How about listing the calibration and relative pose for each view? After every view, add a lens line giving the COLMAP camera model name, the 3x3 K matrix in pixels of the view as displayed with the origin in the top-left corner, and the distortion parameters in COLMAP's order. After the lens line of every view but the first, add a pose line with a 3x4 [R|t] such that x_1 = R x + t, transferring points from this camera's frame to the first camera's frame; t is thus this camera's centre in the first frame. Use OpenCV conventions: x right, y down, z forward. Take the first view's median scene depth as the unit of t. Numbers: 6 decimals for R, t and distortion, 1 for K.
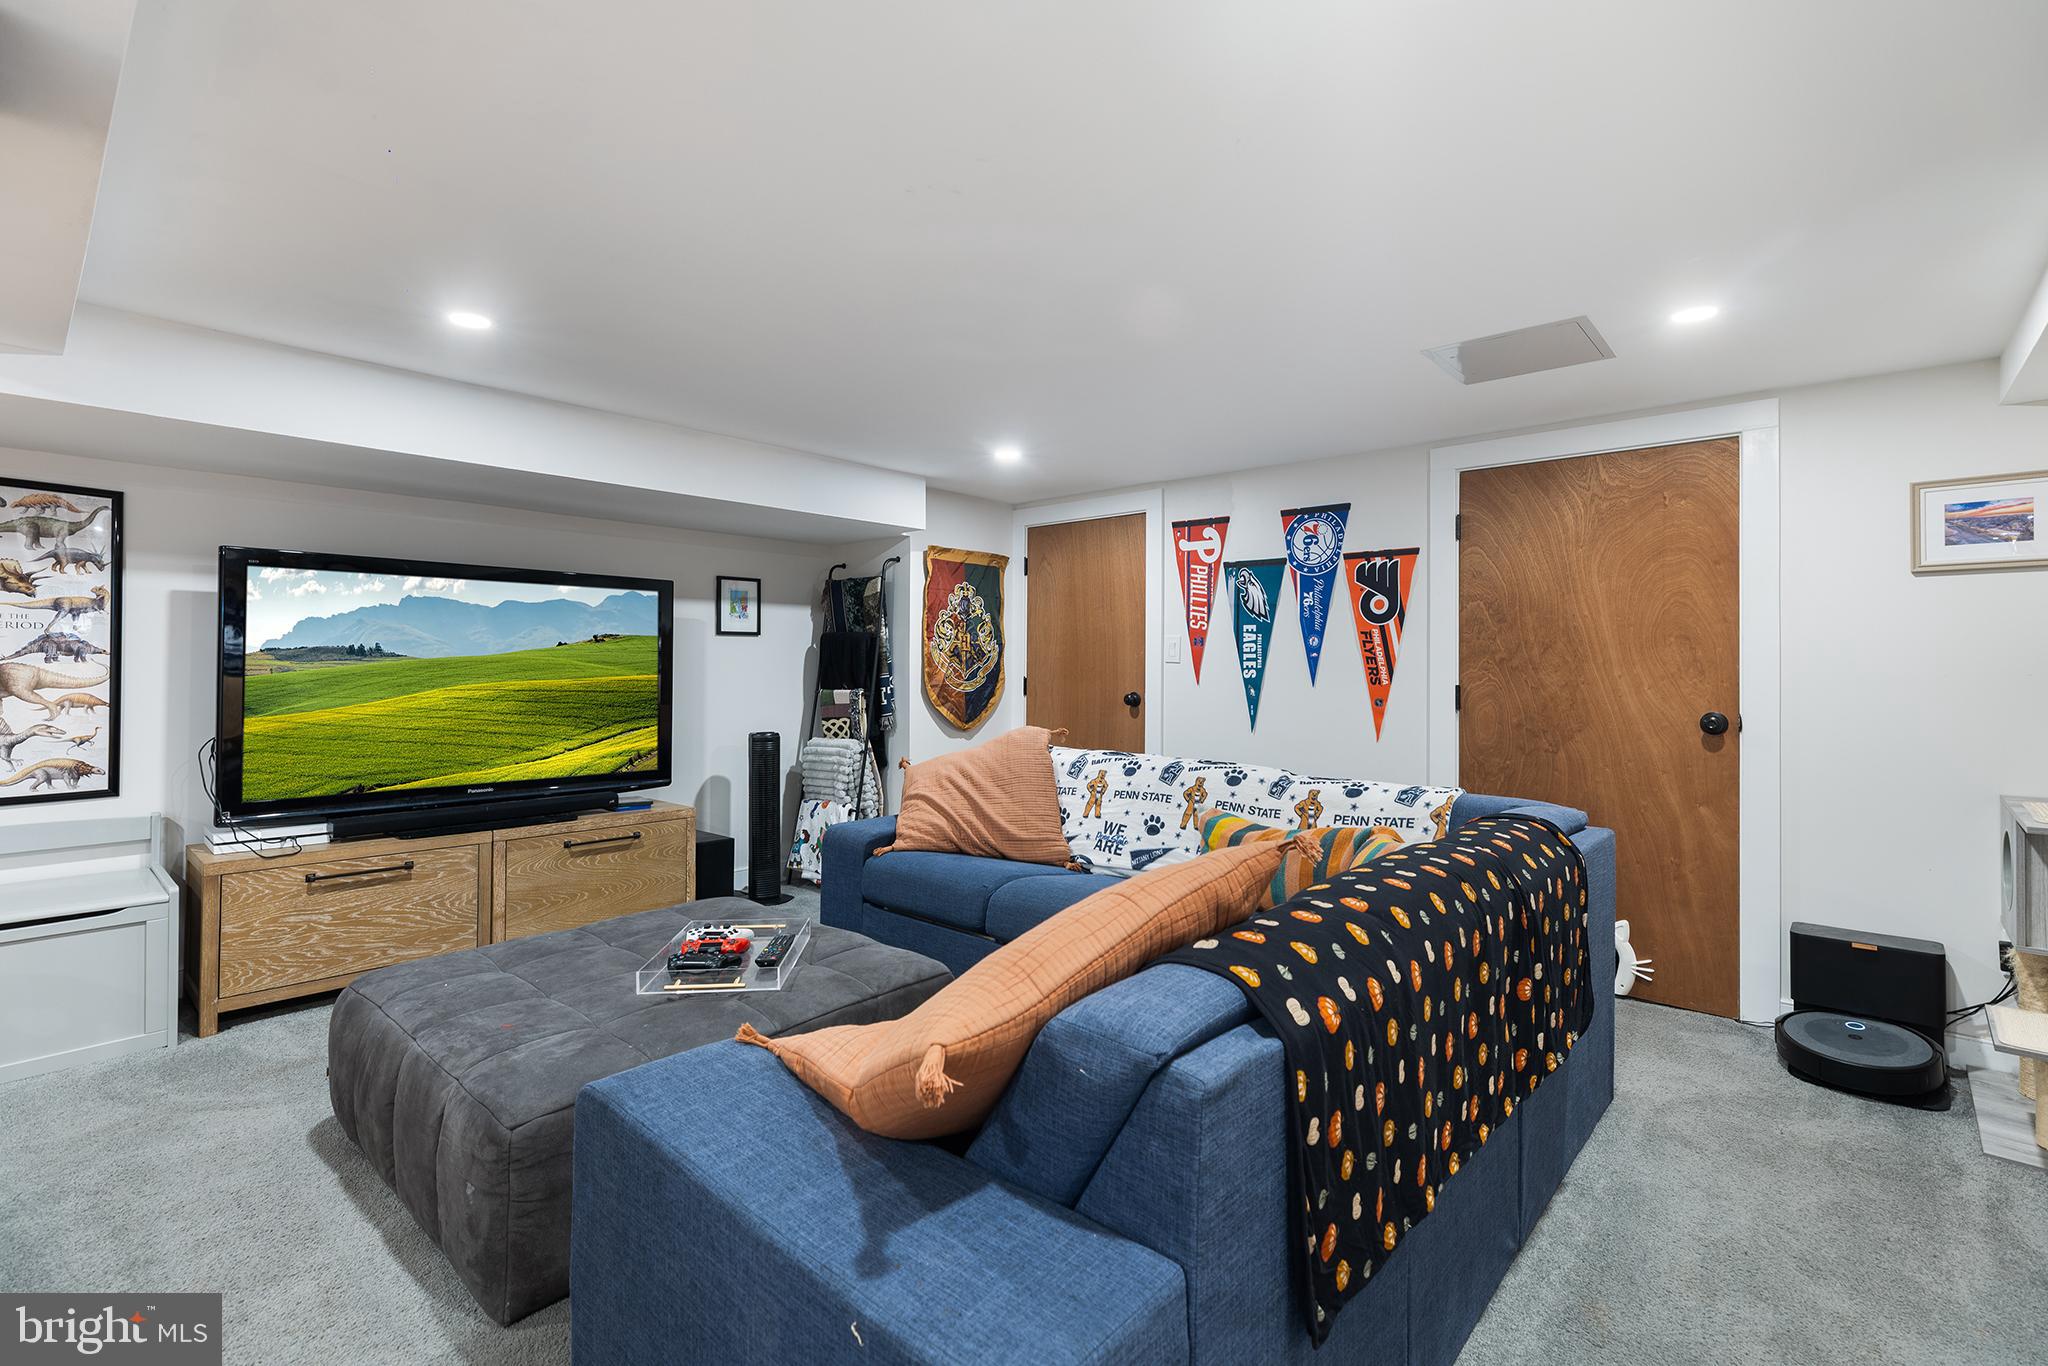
lens RADIAL K [[921.7, 0, 1019.9], [0, 921.7, 668.8], [0, 0, 1]] dist [0.001190, 0.000074]
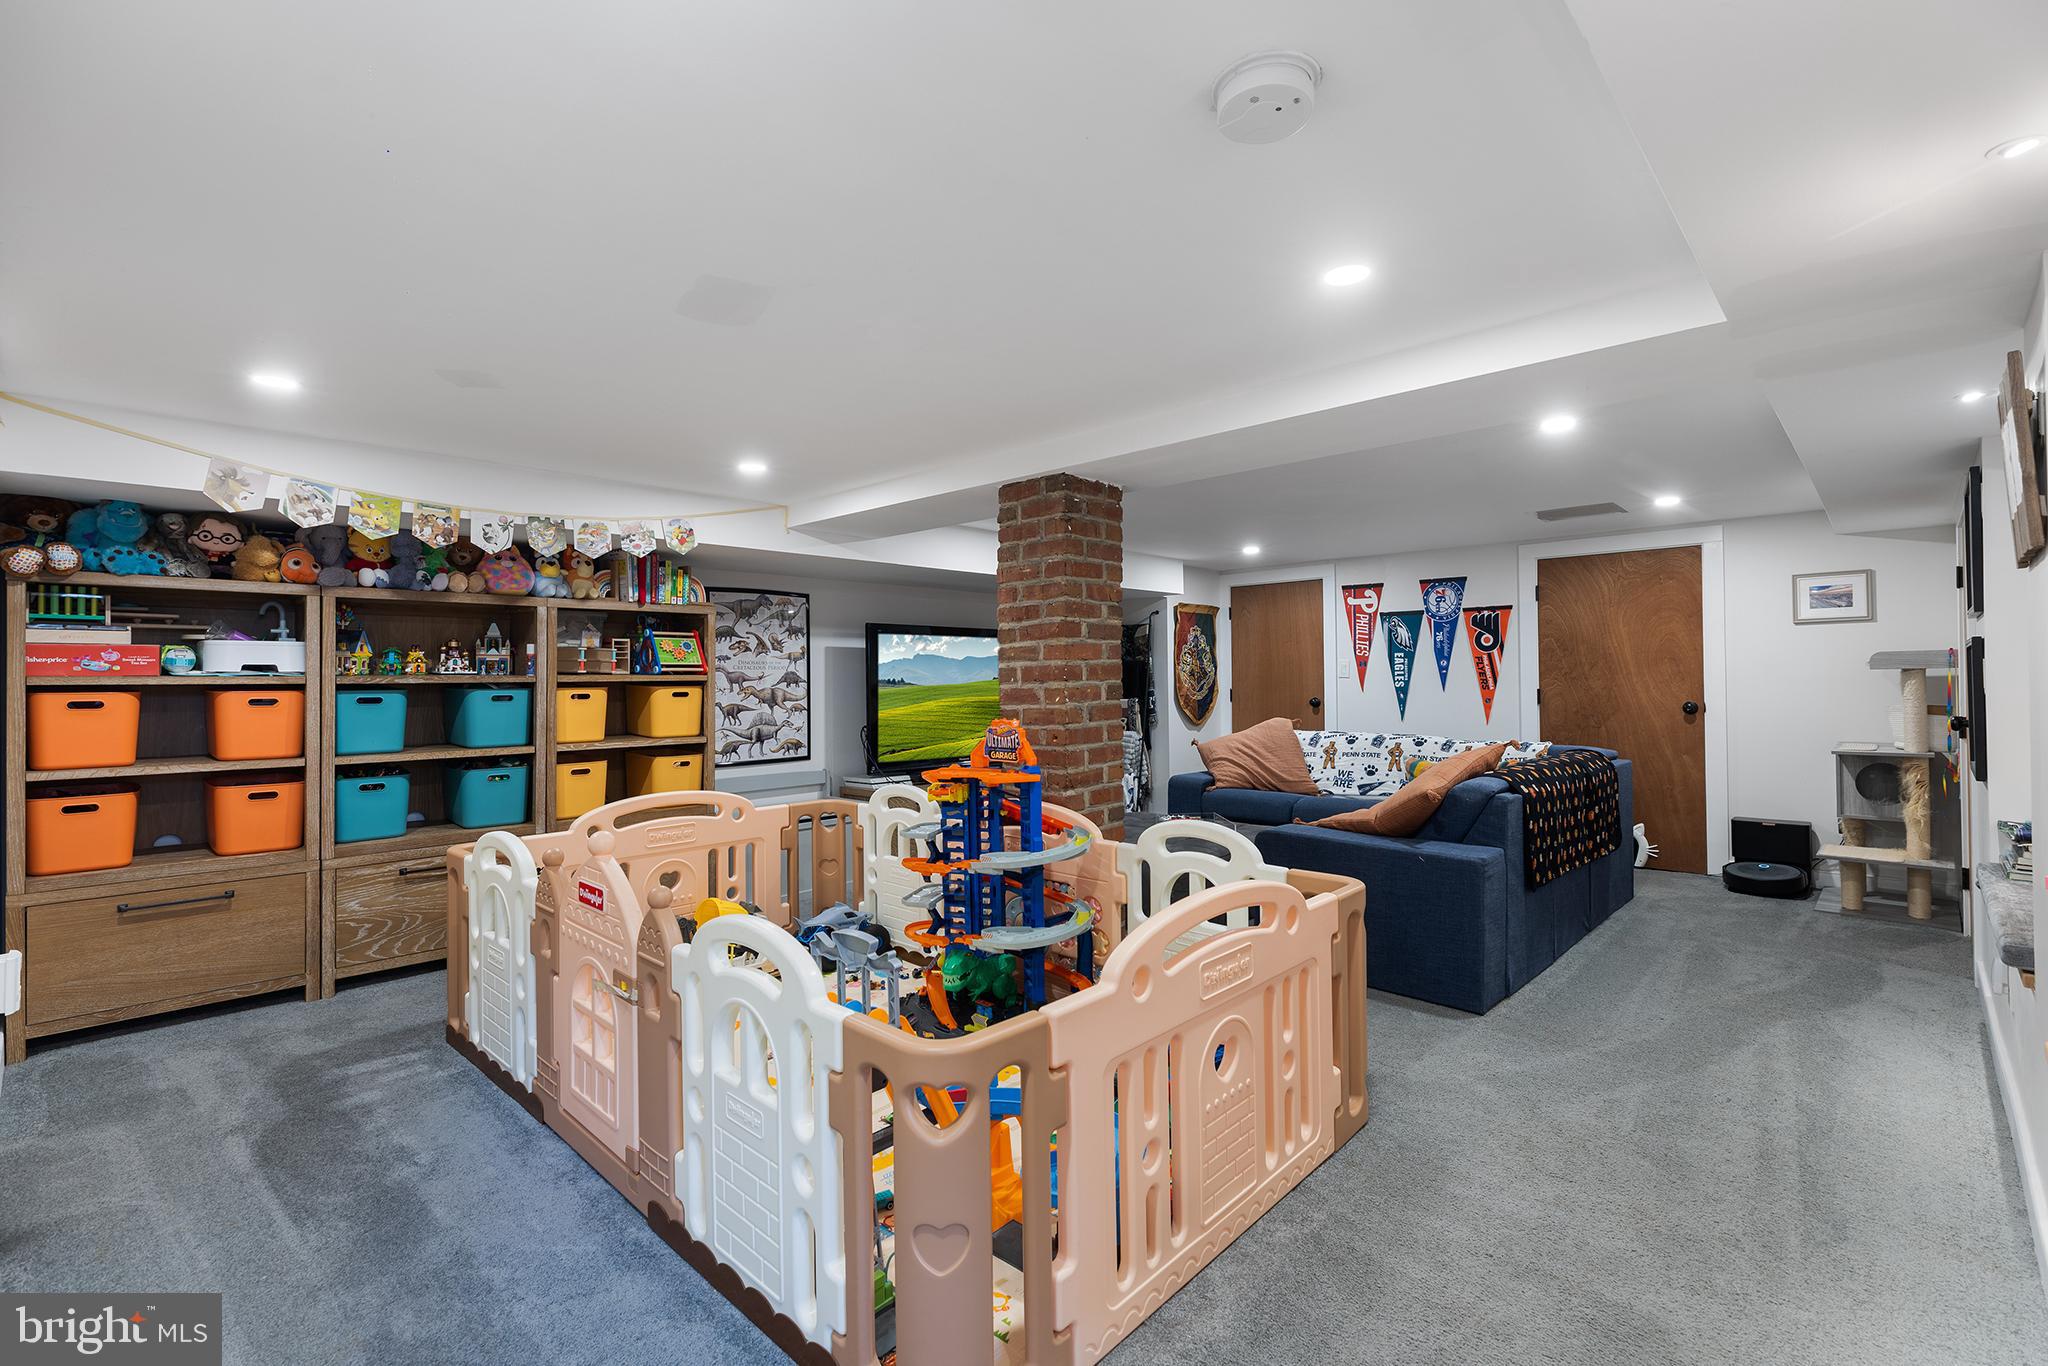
lens RADIAL K [[935.0, 0, 1024.0], [0, 935.0, 683.0], [0, 0, 1]] dist [-0.000714, 0.000054]
pose [[0.999740, -0.015296, -0.016900, -0.411648], [0.015259, 0.999881, -0.002320, -0.002960], [0.016933, 0.002061, 0.999855, -0.679413]]
